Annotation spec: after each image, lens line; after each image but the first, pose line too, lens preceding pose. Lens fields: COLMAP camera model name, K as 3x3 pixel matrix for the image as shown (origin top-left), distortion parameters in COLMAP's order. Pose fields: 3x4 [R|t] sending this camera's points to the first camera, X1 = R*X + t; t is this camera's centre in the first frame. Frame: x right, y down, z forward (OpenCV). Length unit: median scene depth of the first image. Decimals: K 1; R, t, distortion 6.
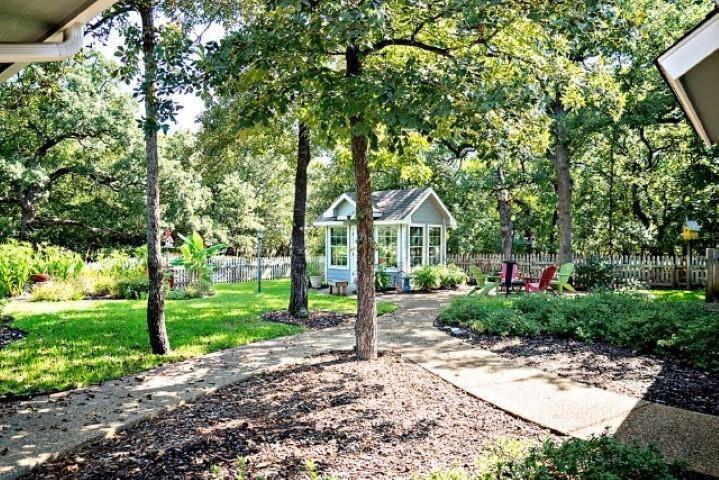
lens RADIAL K [[505.0, 0, 361.4], [0, 505.0, 240.1], [0, 0, 1]] dist [-0.120944, 0.038847]
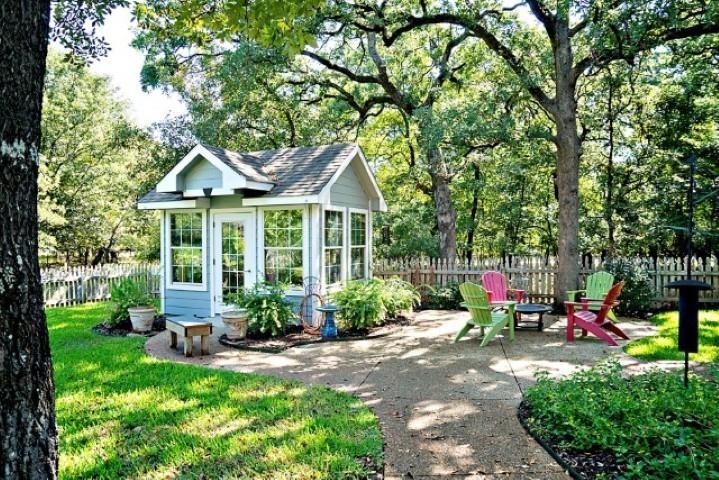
lens RADIAL K [[505.0, 0, 352.4], [0, 505.0, 239.6], [0, 0, 1]] dist [-0.120944, 0.038847]
pose [[0.957065, -0.005052, 0.289829, -0.031122], [0.006559, 0.999970, -0.004228, 0.007304], [-0.289799, 0.005947, 0.957069, 0.459941]]
